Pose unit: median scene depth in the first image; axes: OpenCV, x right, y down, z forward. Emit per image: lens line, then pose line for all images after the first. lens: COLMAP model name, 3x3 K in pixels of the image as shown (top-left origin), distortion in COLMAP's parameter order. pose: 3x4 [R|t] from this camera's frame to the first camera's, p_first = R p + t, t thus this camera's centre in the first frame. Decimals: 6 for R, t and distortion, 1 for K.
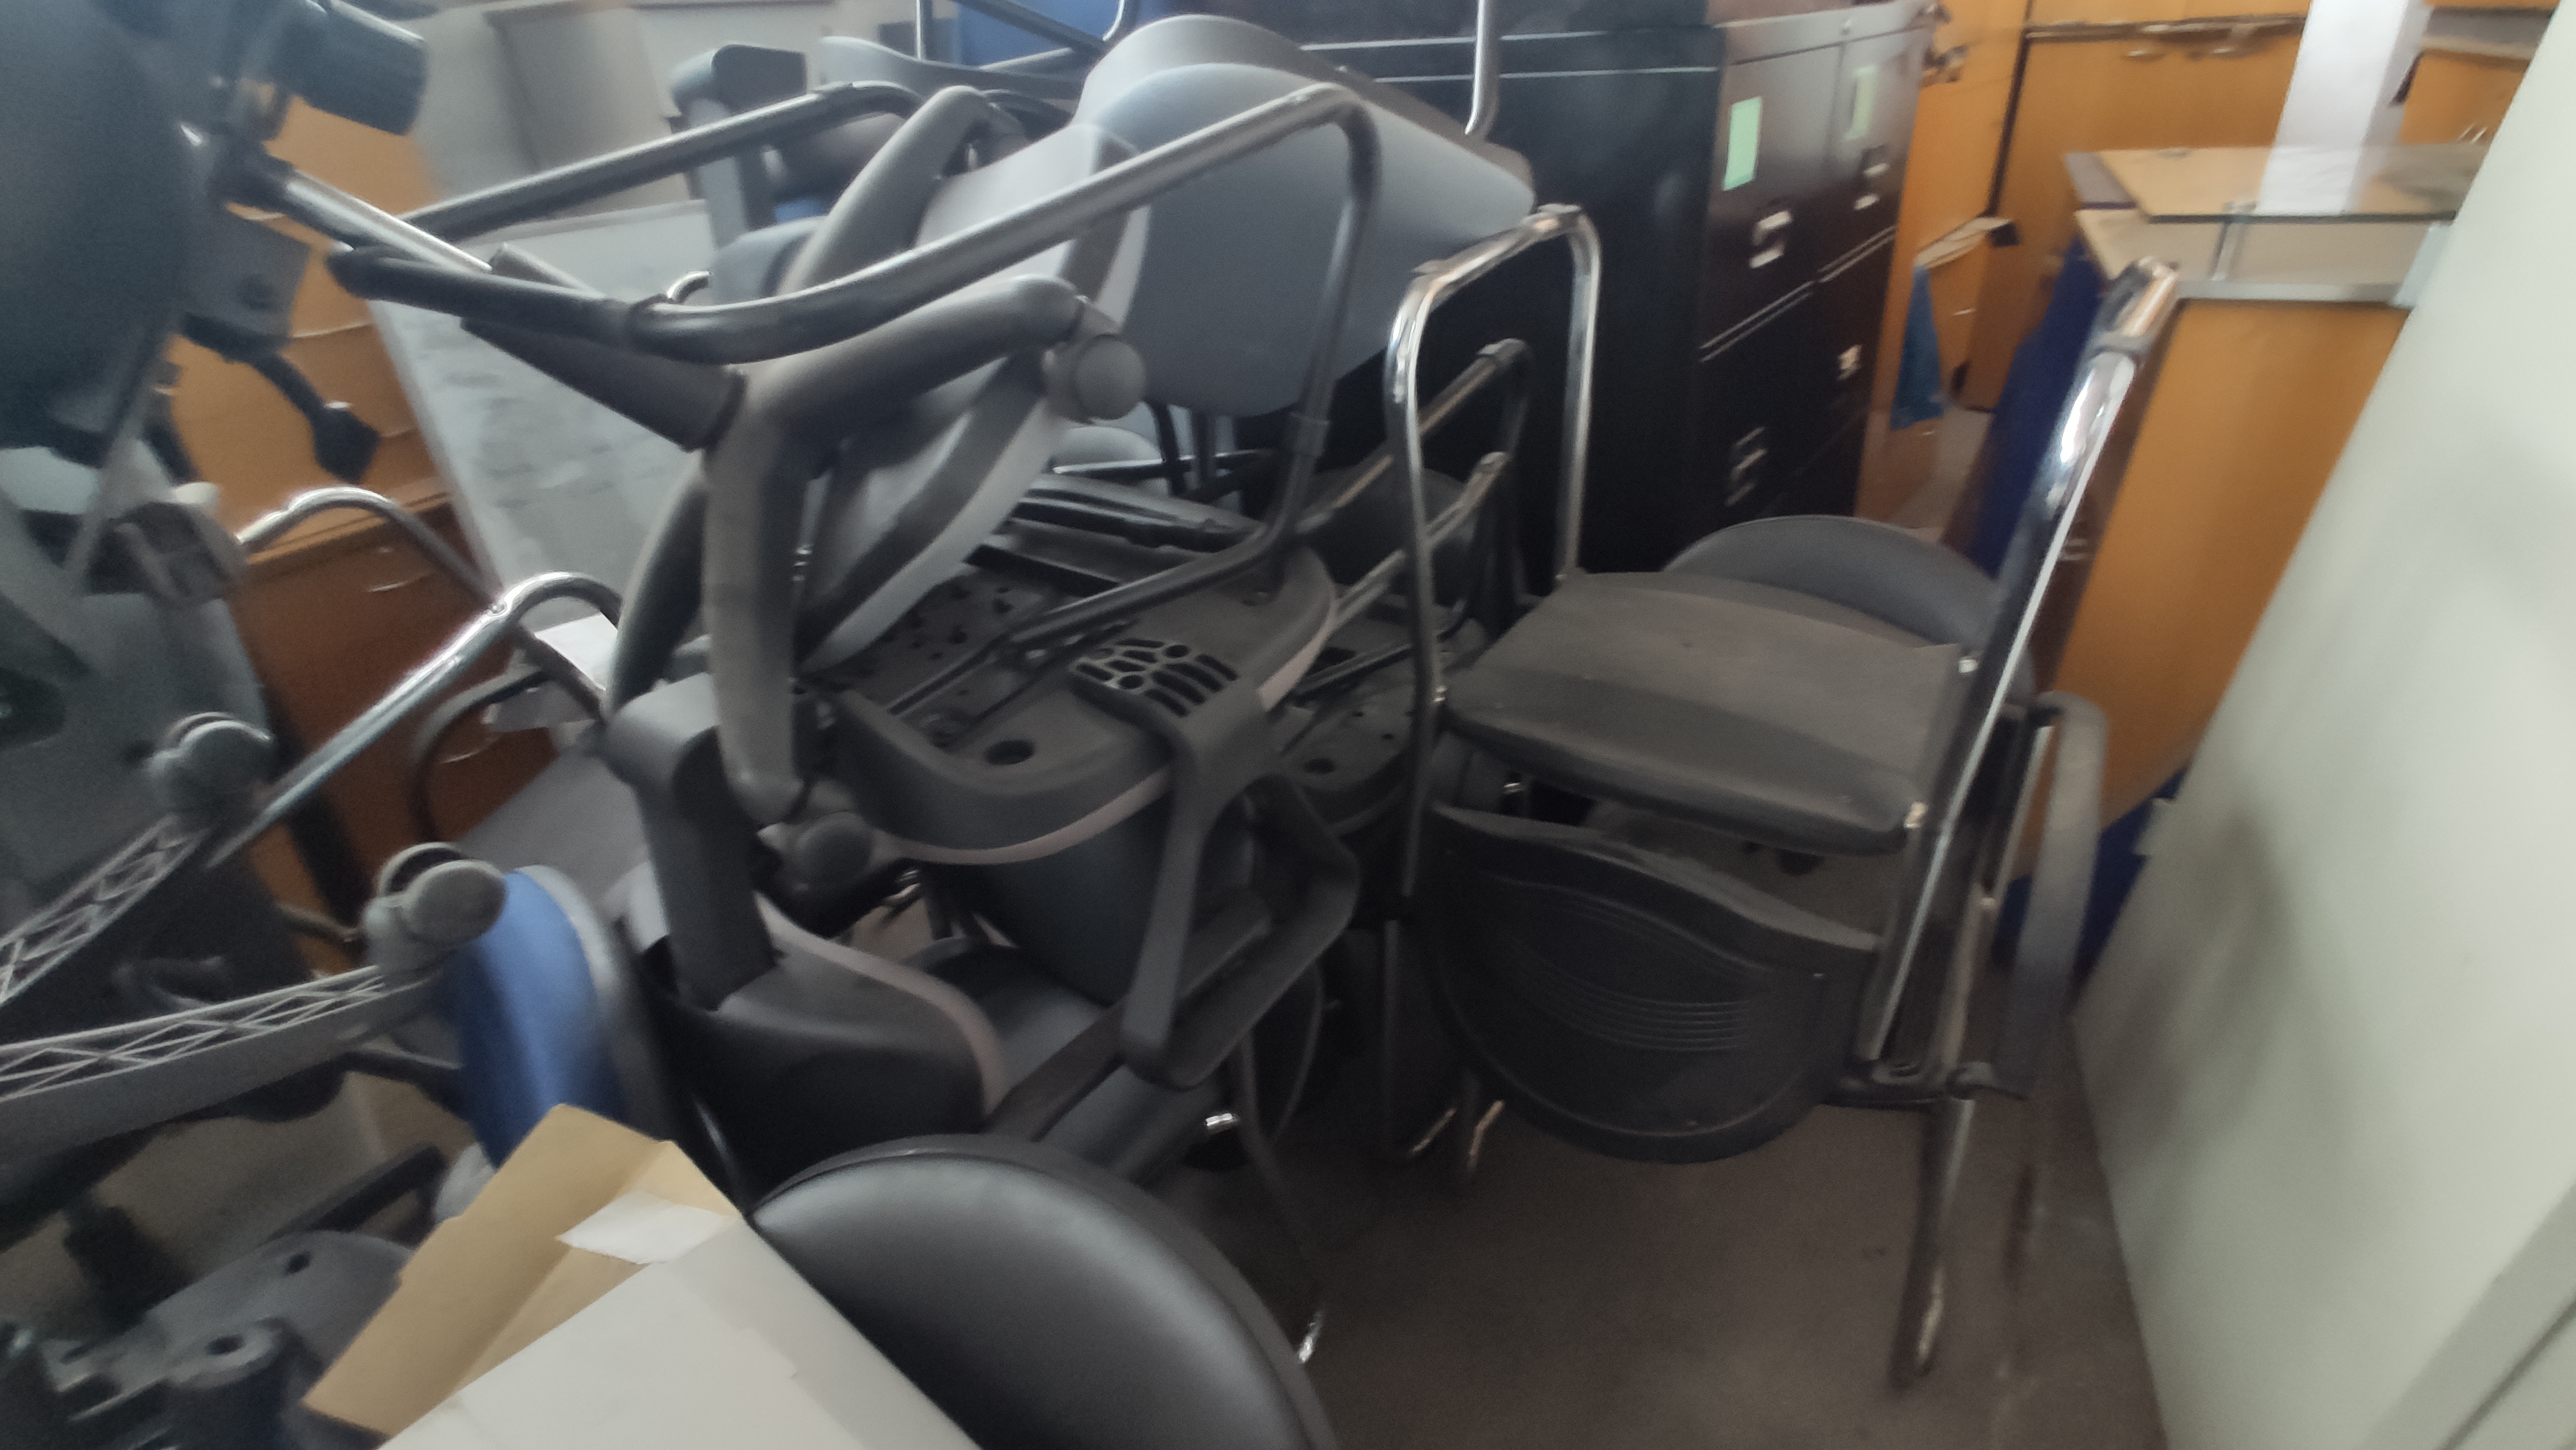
lens RADIAL K [[1265.0, 0, 1290.3], [0, 1265.0, 691.7], [0, 0, 1]] dist [0.007139, 0.000466]
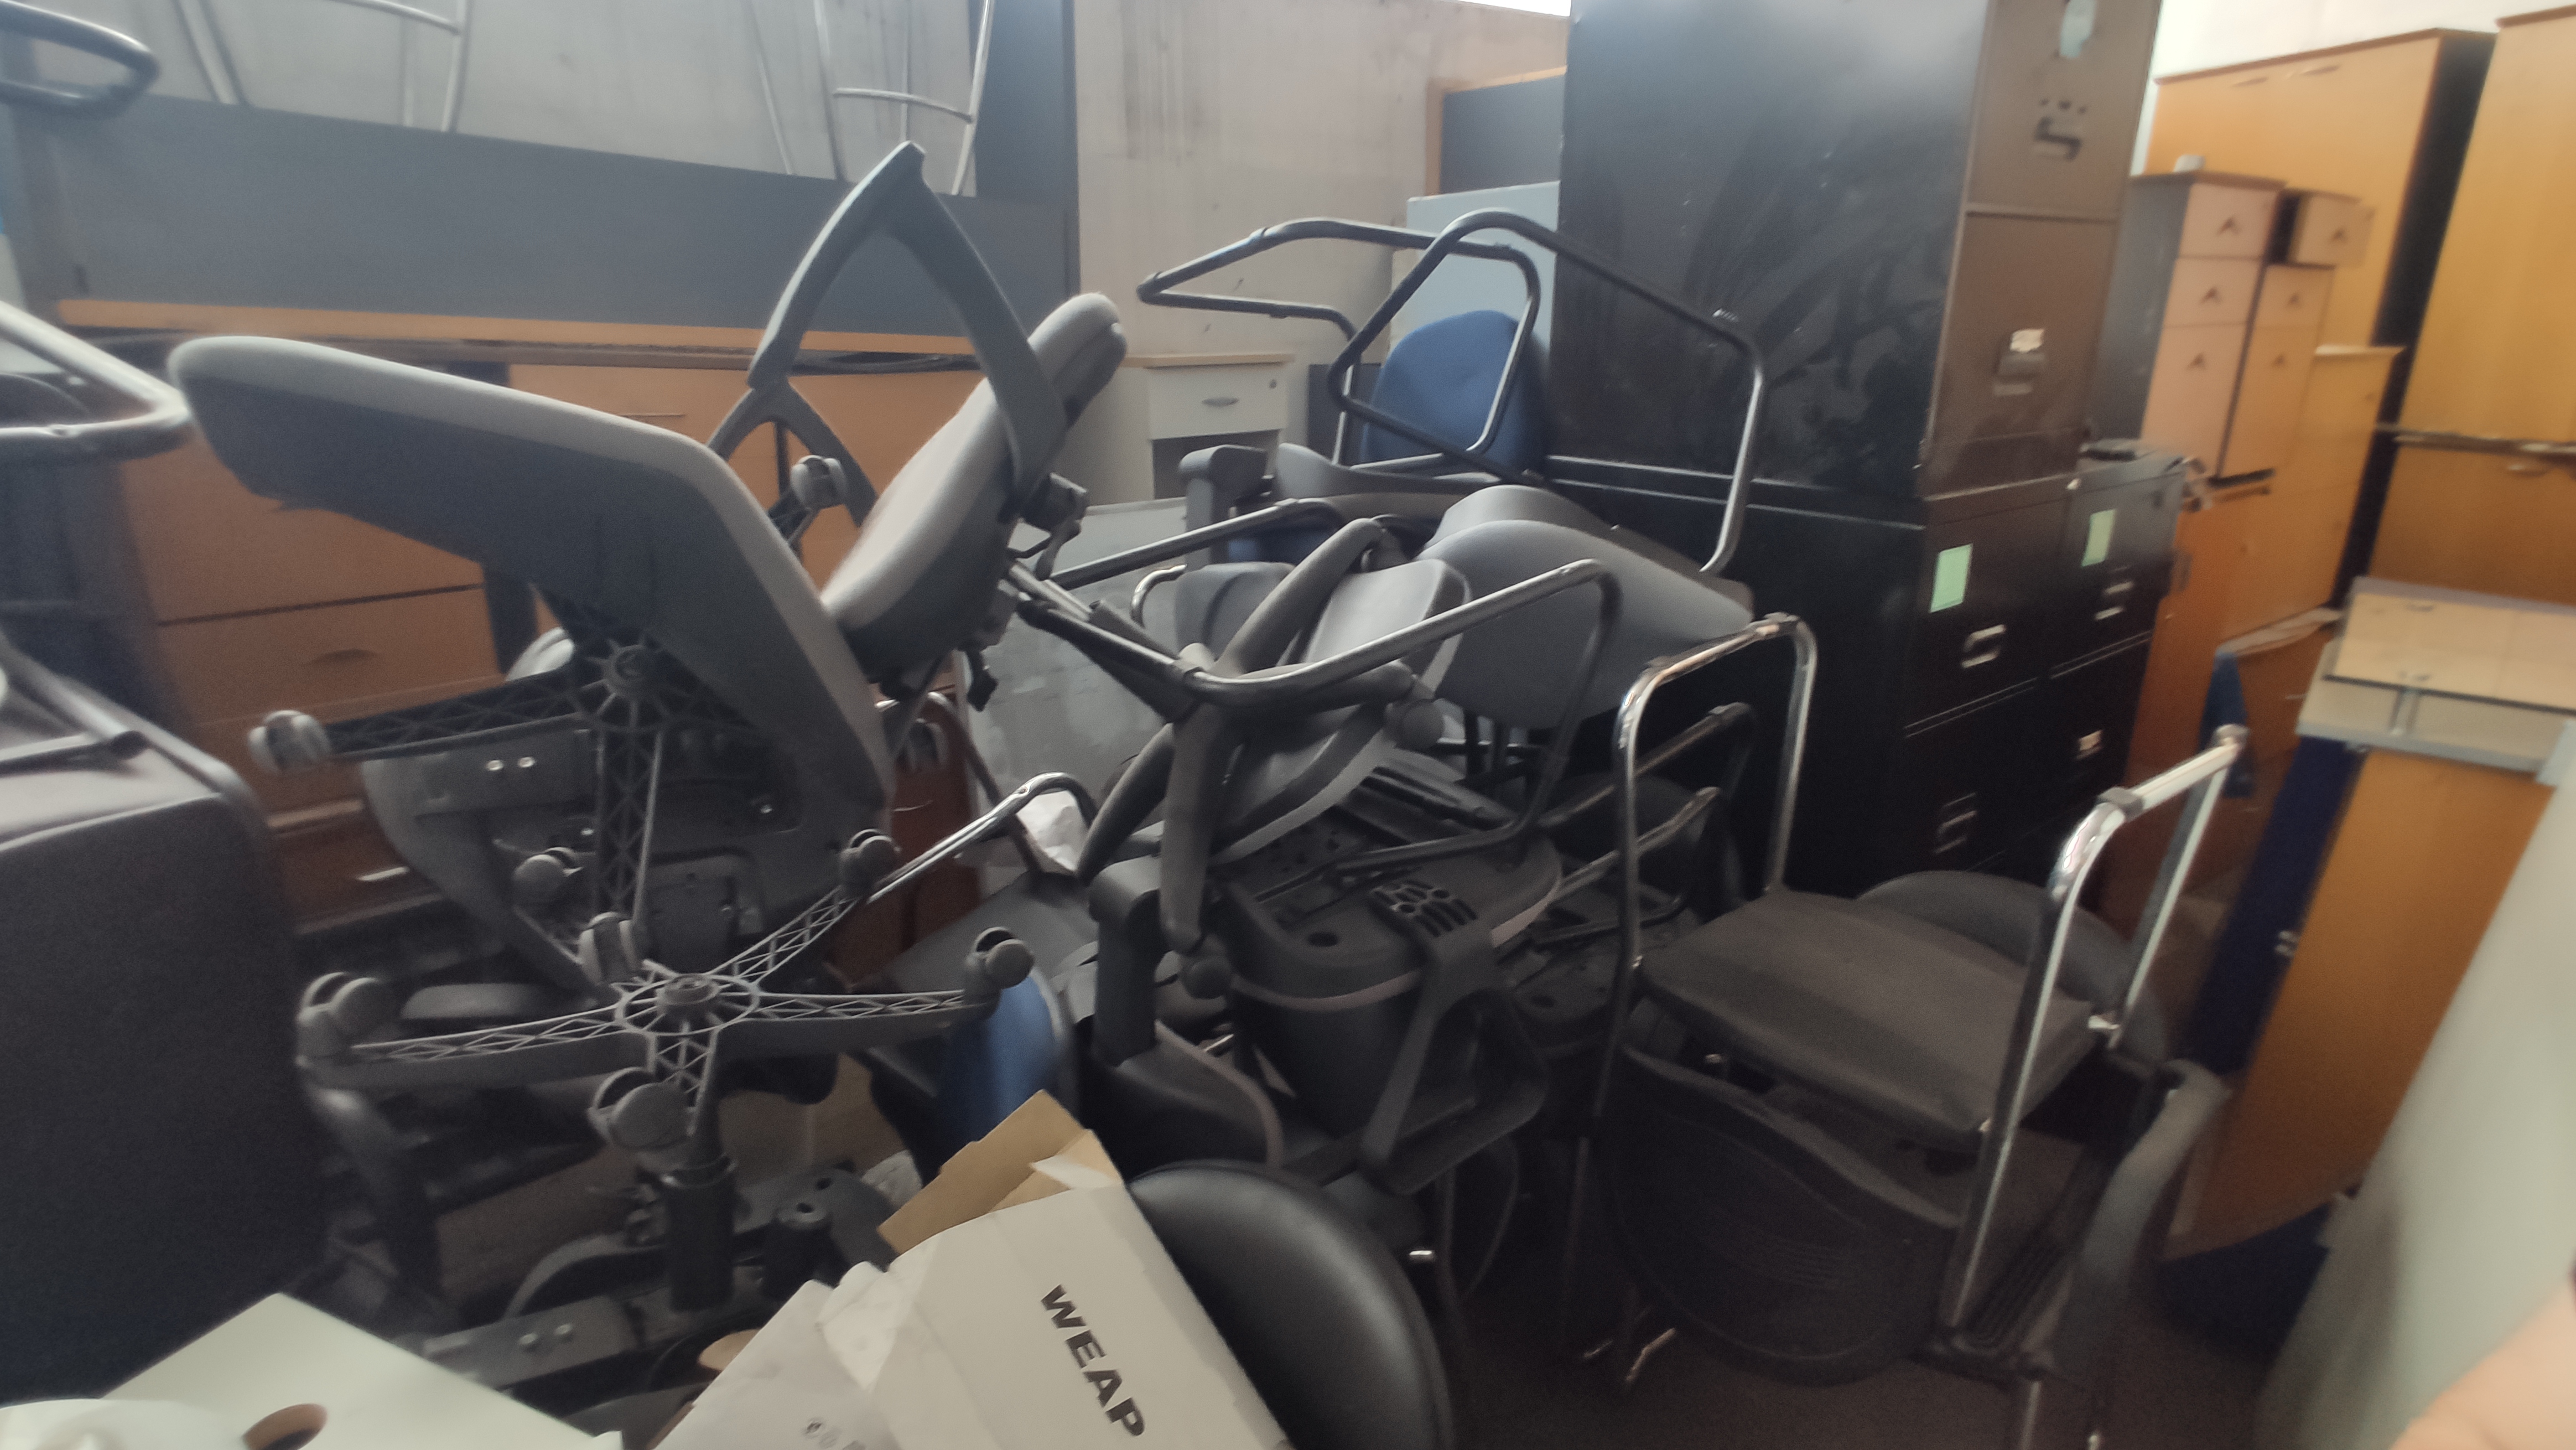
lens RADIAL K [[1271.9, 0, 1283.6], [0, 1271.9, 712.6], [0, 0, 1]] dist [0.003731, -0.000956]
pose [[0.956784, 0.141132, -0.254258, 0.070879], [-0.181605, 0.972863, -0.143377, 0.007296], [0.227123, 0.183355, 0.956450, -0.437219]]
